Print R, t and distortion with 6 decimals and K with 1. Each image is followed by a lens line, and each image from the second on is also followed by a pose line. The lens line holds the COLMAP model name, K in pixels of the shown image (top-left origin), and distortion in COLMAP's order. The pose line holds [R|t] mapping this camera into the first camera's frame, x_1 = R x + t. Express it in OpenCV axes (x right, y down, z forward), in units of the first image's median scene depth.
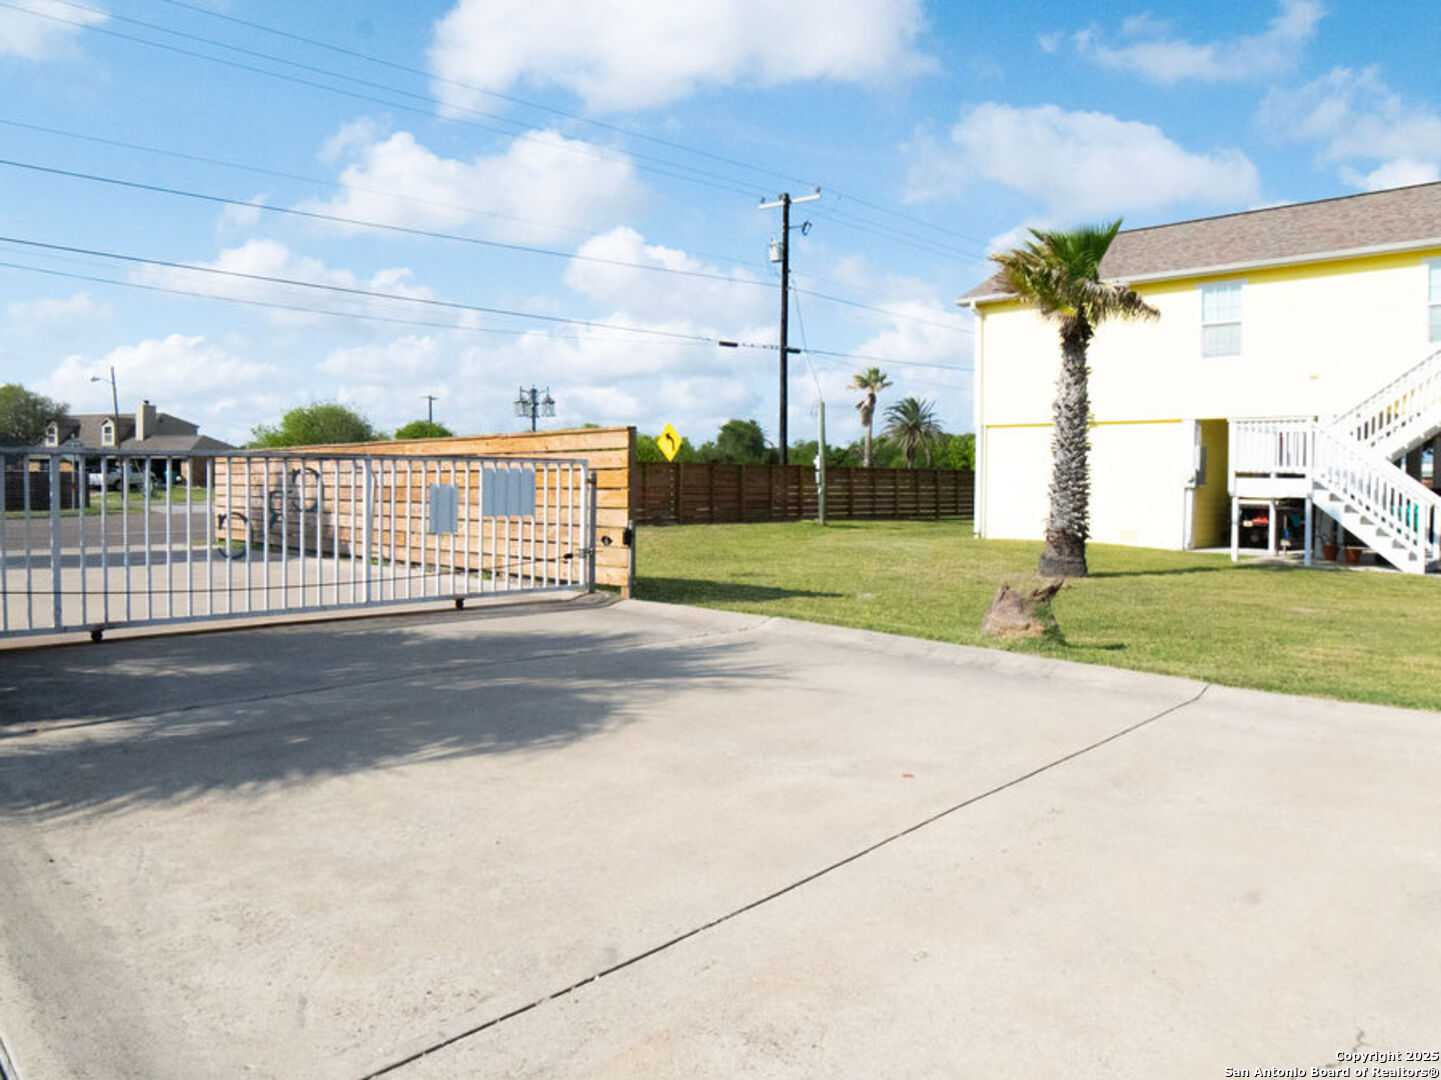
lens RADIAL K [[1103.6, 0, 762.3], [0, 1103.6, 543.4], [0, 0, 1]] dist [-0.102808, 0.002646]
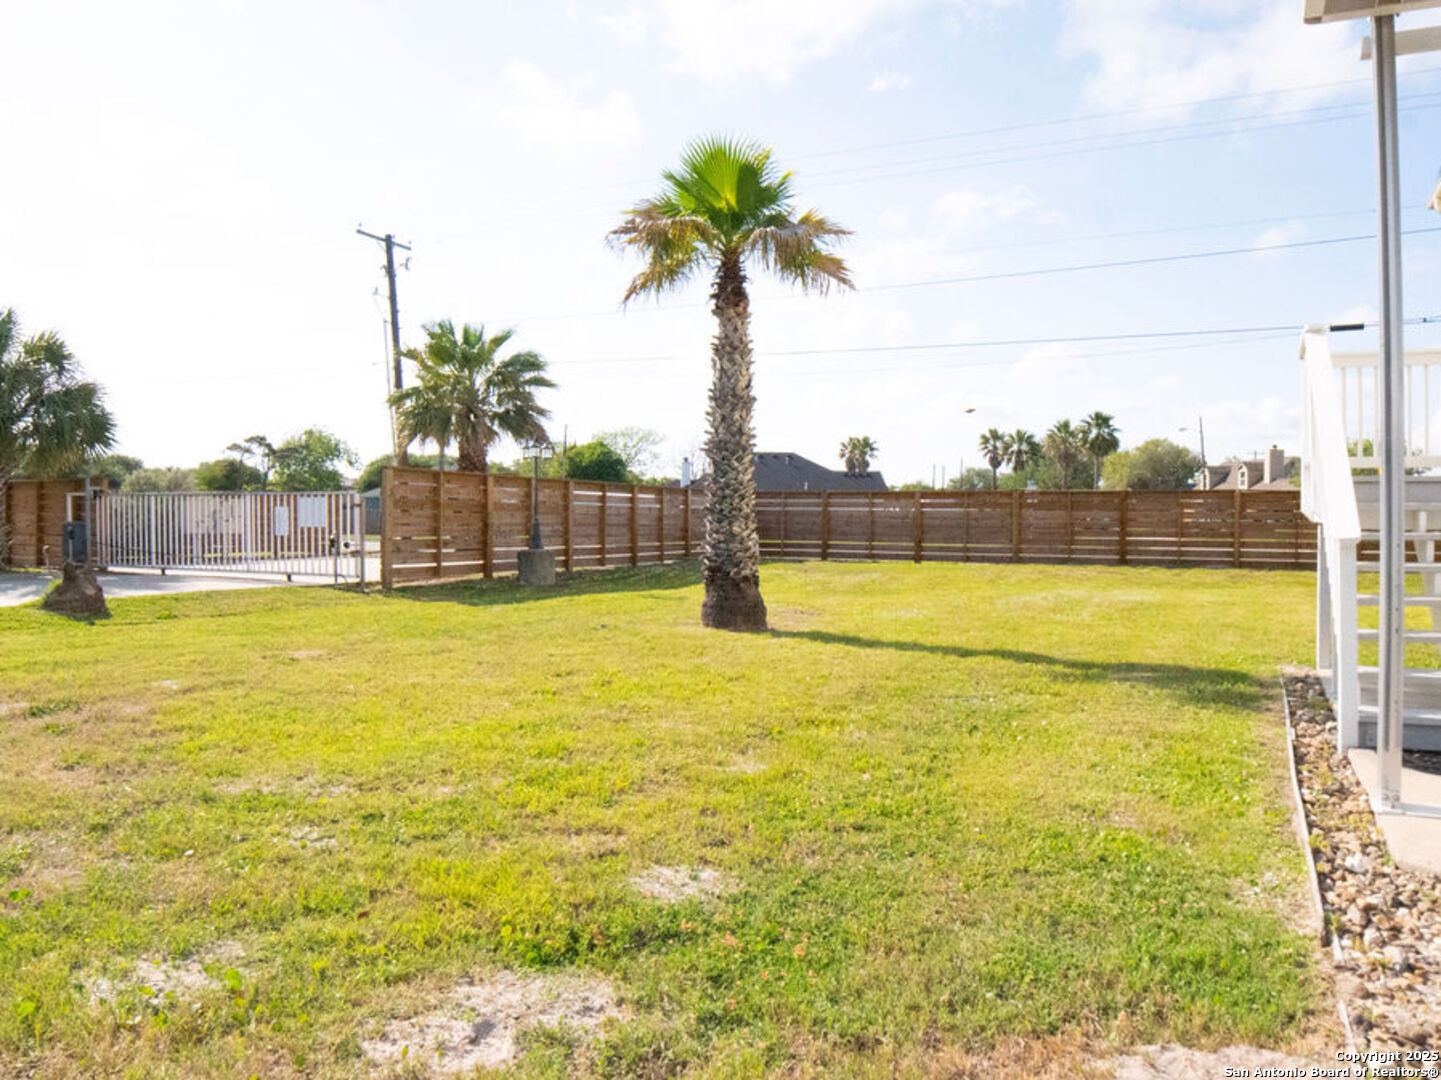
lens RADIAL K [[1063.4, 0, 720.5], [0, 1063.4, 540.0], [0, 0, 1]] dist [-0.119477, 0.003080]
pose [[0.281558, 0.013180, -0.959454, 0.681906], [-0.058757, 0.998266, -0.003529, -0.017434], [0.957744, 0.057368, 0.281844, 0.577496]]
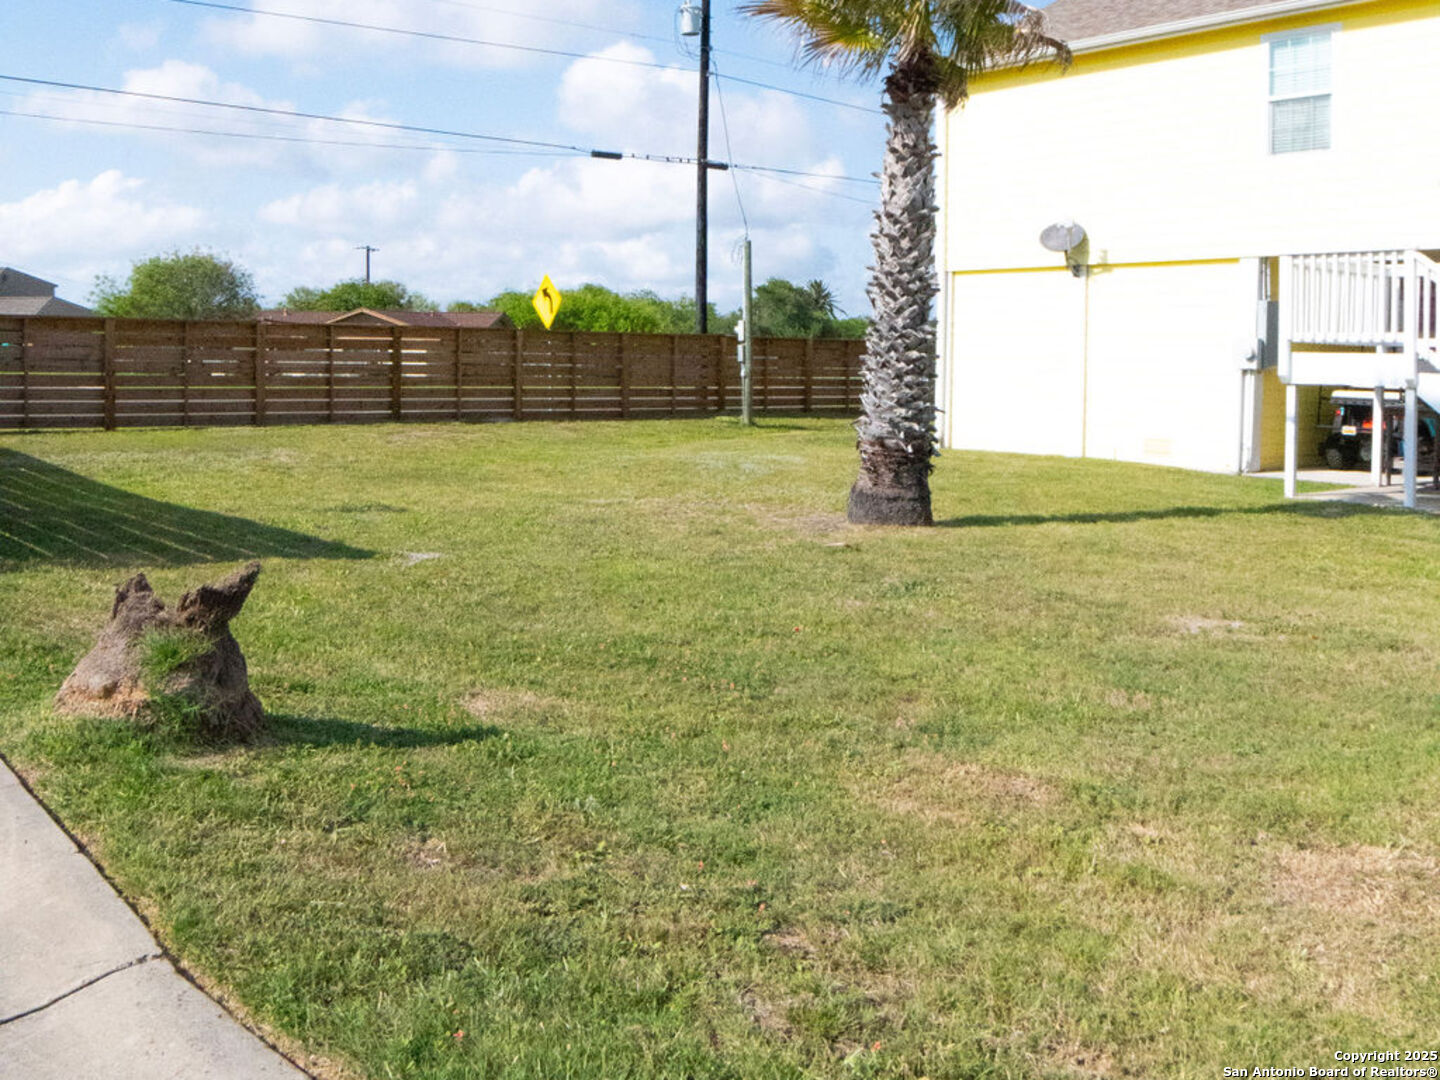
lens RADIAL K [[1433.4, 0, 725.3], [0, 1433.4, 421.2], [0, 0, 1]] dist [-0.122962, 0.004997]
pose [[0.993826, 0.012110, -0.110284, 0.190286], [-0.013957, 0.999775, -0.015995, -0.006181], [0.110066, 0.017436, 0.993771, 0.189466]]
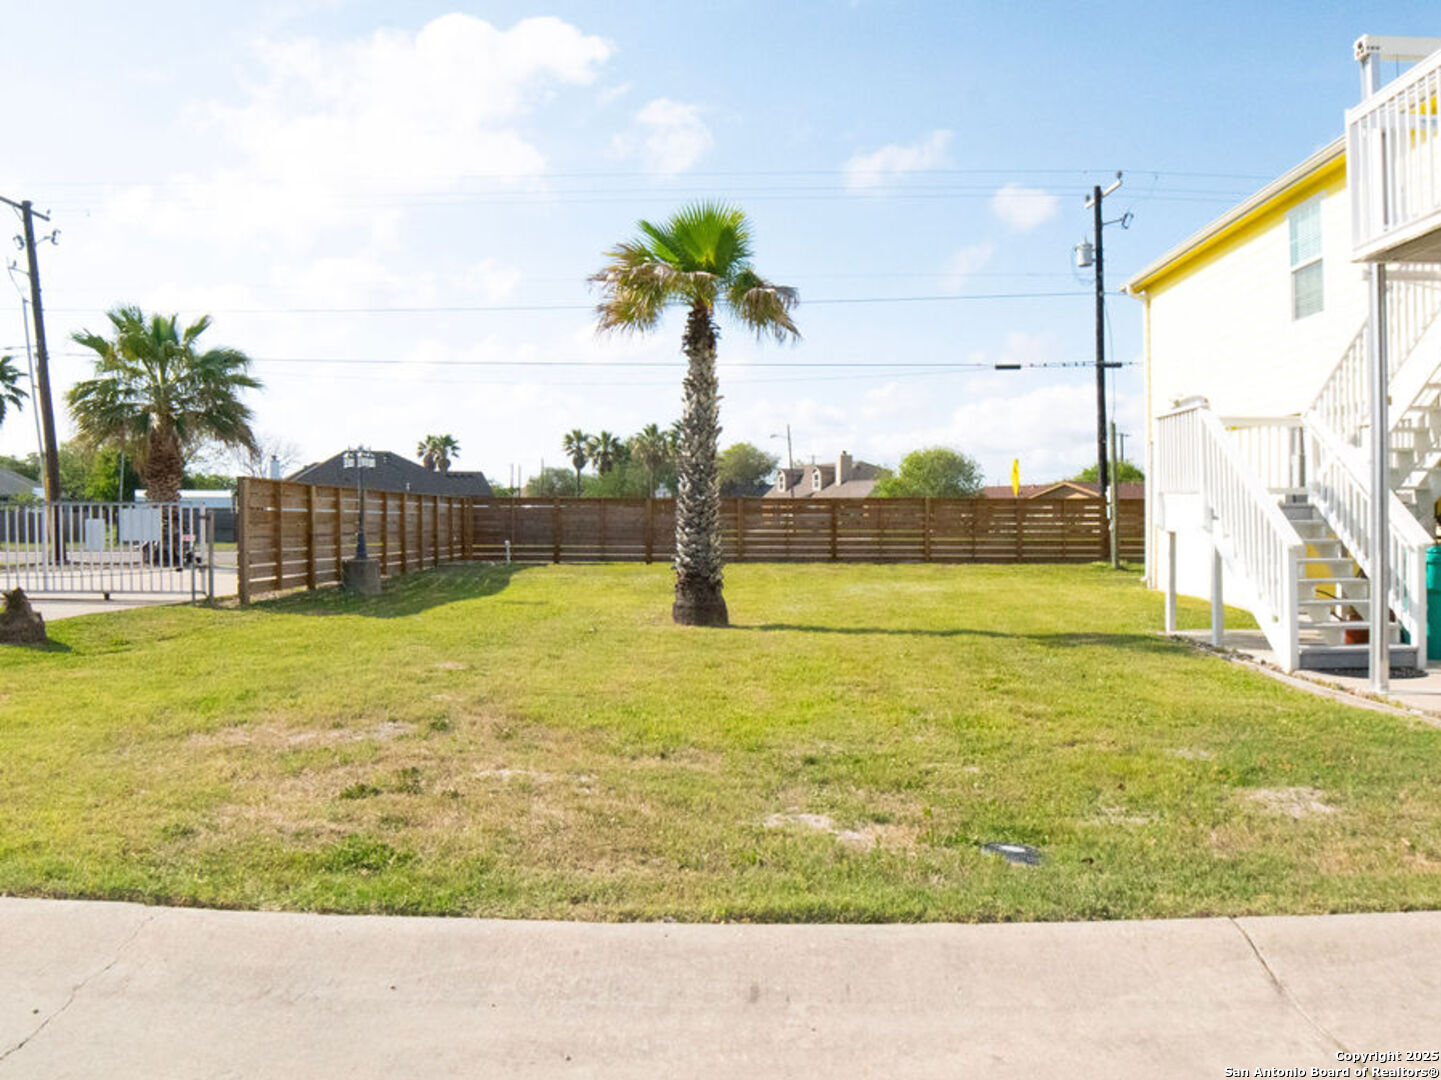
lens RADIAL K [[1088.3, 0, 712.4], [0, 1088.3, 531.7], [0, 0, 1]] dist [-0.102055, 0.003105]
pose [[0.657354, 0.002402, -0.753578, 0.652037], [-0.038866, 0.998772, -0.030720, -0.010736], [0.752579, 0.049483, 0.656640, 0.321082]]
